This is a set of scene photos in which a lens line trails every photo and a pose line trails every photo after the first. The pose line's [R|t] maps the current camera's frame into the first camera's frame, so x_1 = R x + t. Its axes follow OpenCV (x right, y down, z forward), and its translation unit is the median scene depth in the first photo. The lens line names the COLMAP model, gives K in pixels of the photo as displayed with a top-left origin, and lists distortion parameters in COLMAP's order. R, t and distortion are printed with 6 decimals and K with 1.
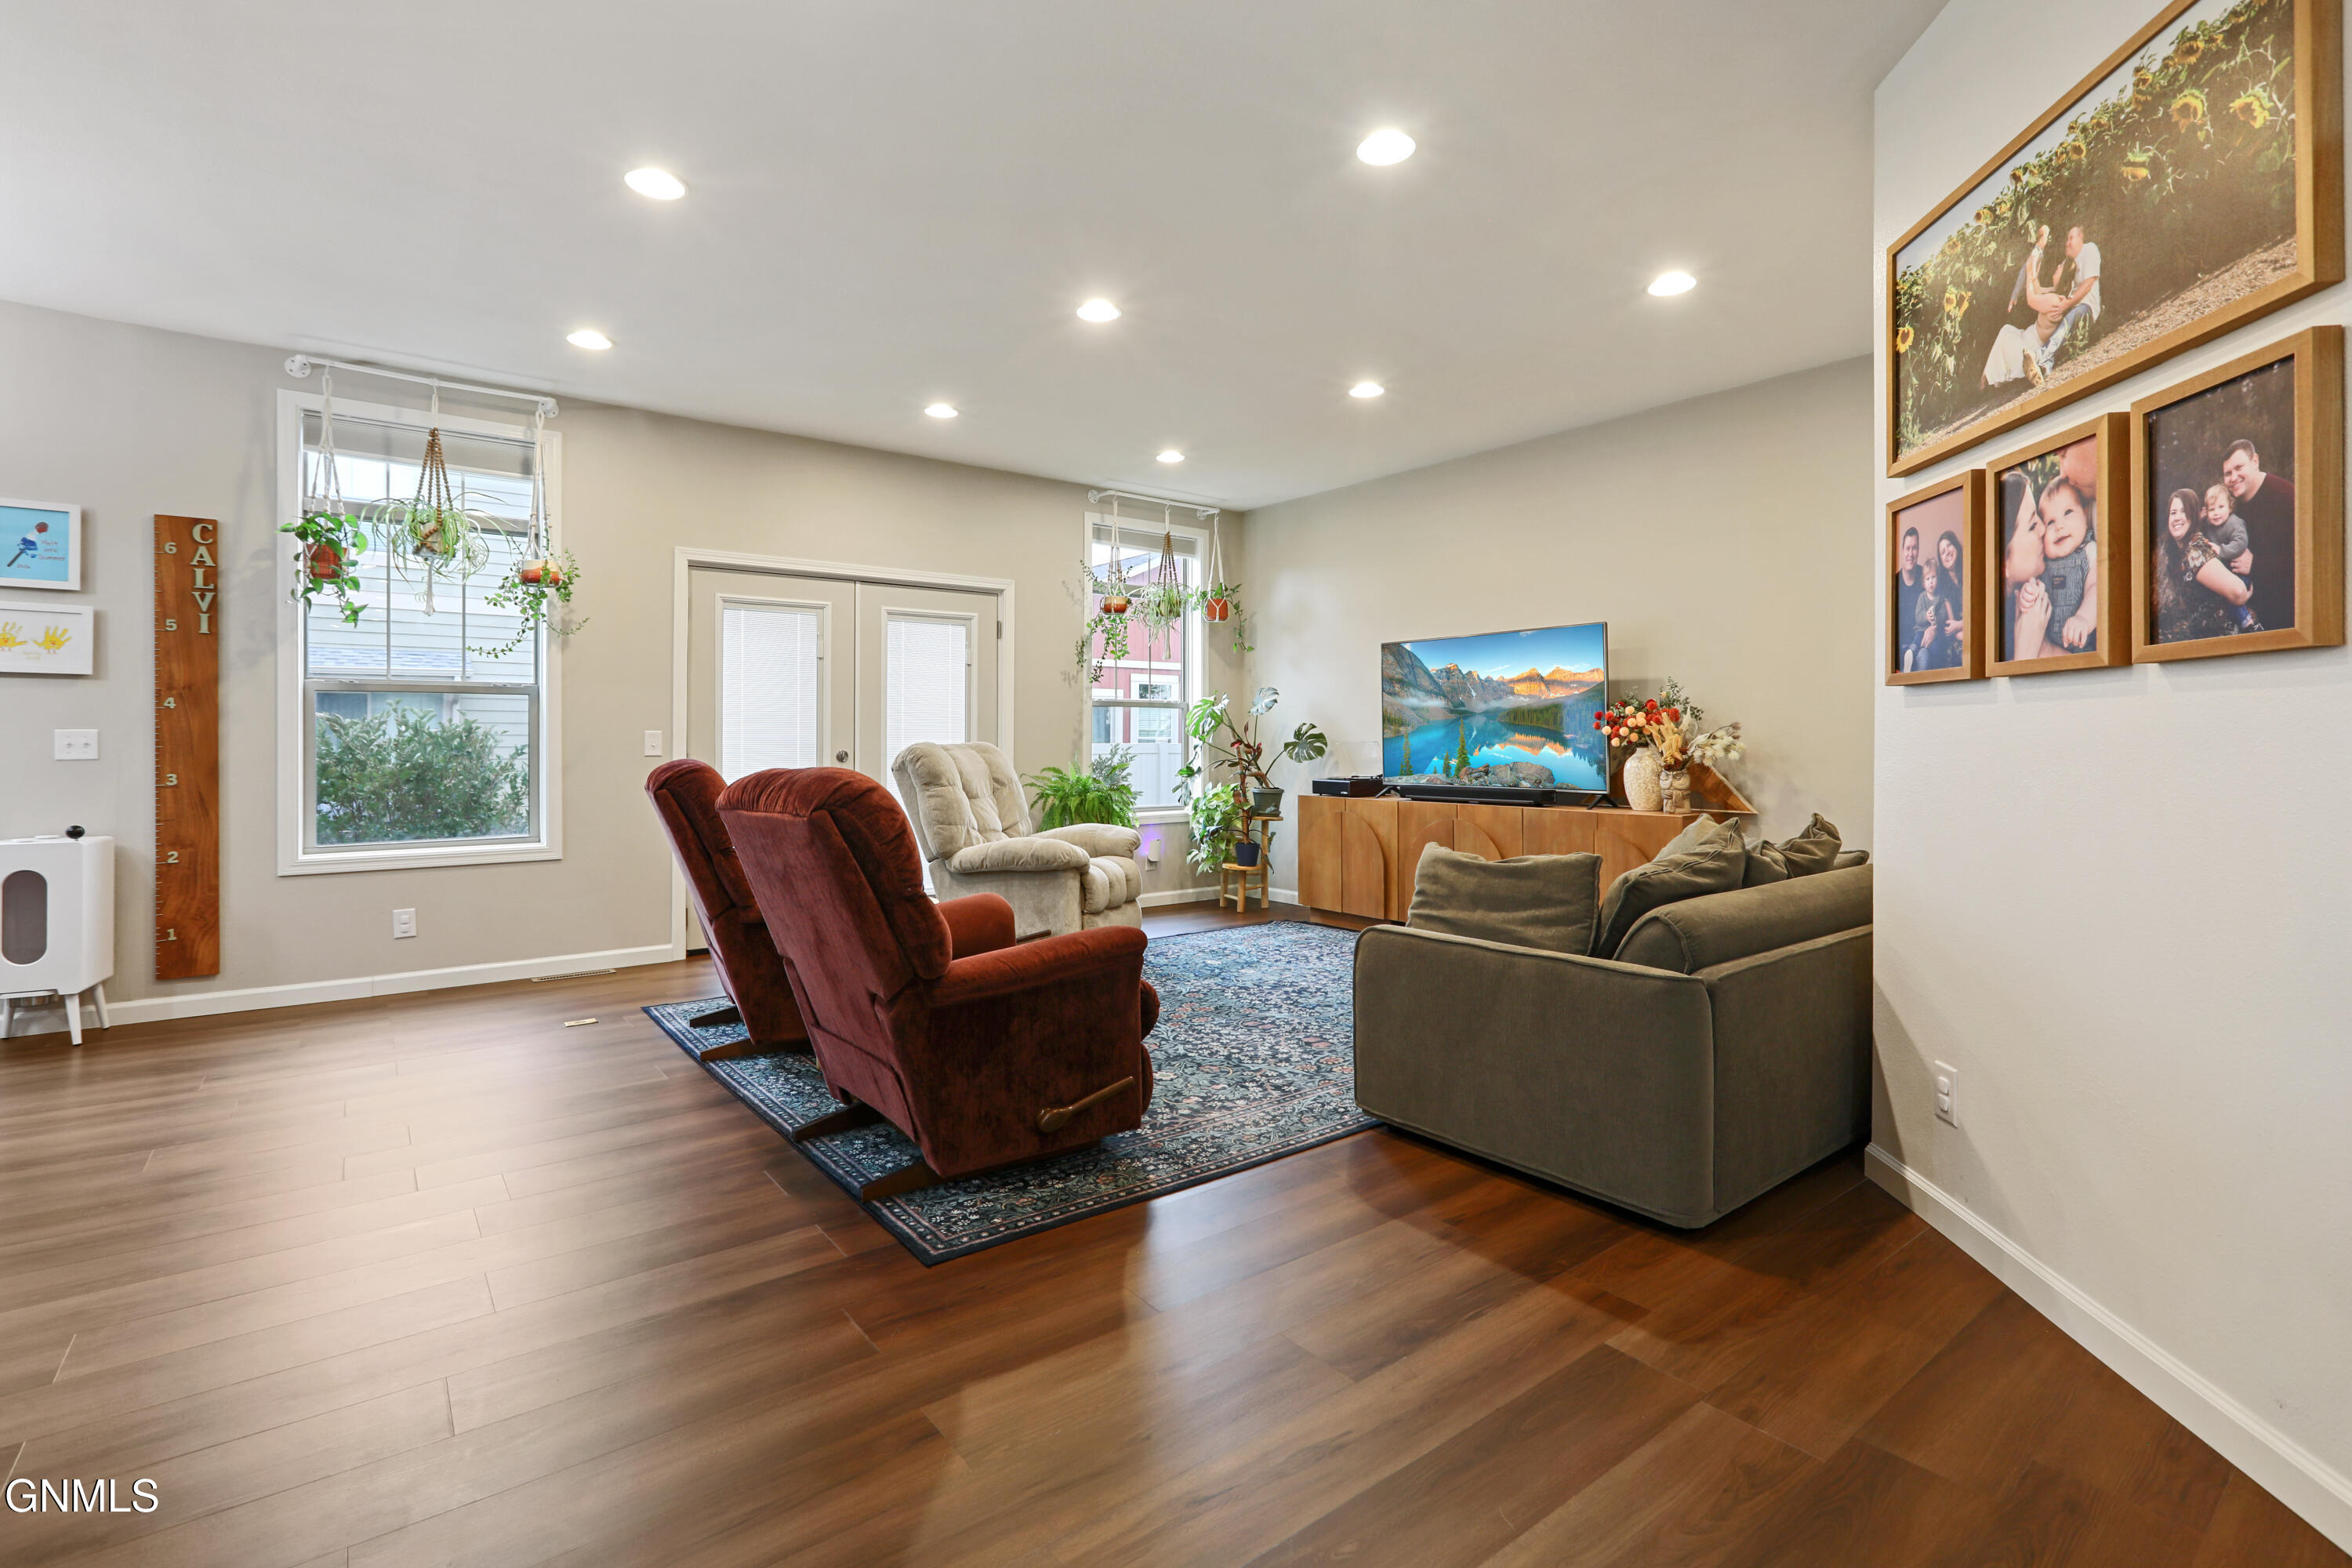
lens RADIAL K [[1085.6, 0, 1176.0], [0, 1085.6, 784.0], [0, 0, 1]] dist [-0.001099, -0.000083]
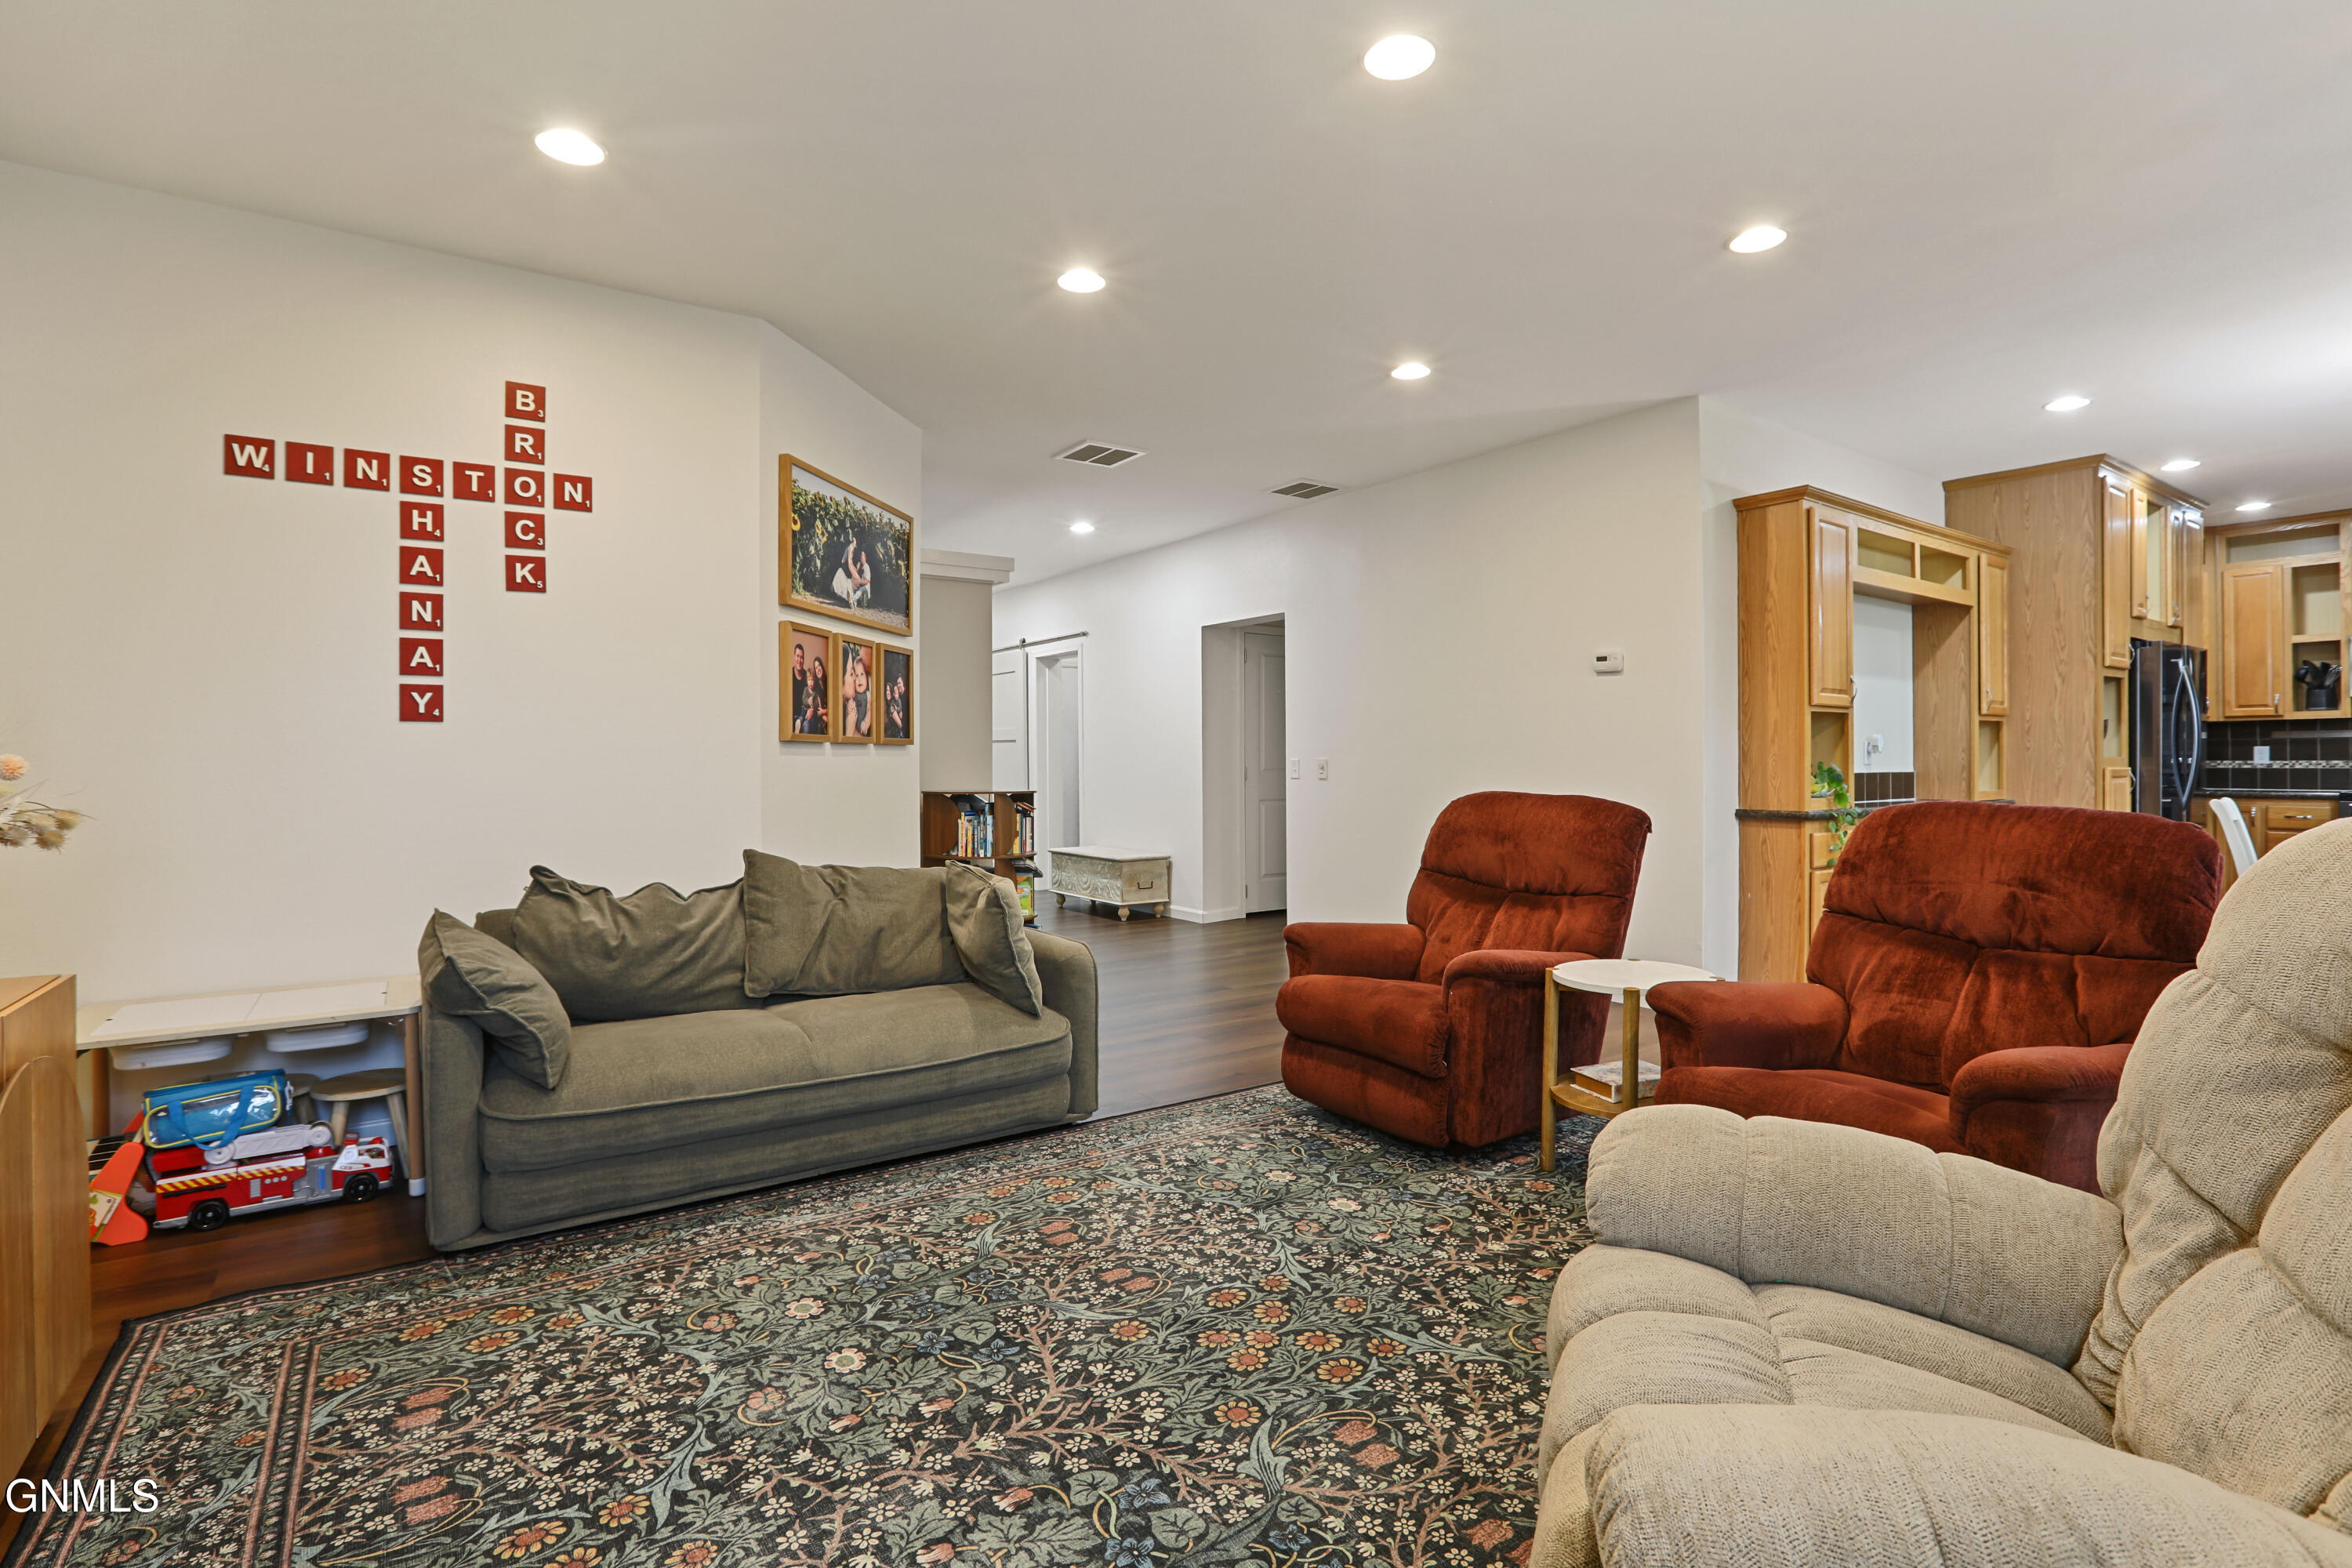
lens RADIAL K [[1099.7, 0, 1188.5], [0, 1099.7, 759.4], [0, 0, 1]] dist [-0.002665, -0.000381]
pose [[-0.999122, 0.002829, 0.041802, 0.033941], [0.004295, 0.999378, 0.035014, -0.121810], [-0.041677, 0.035162, -0.998512, 2.657872]]
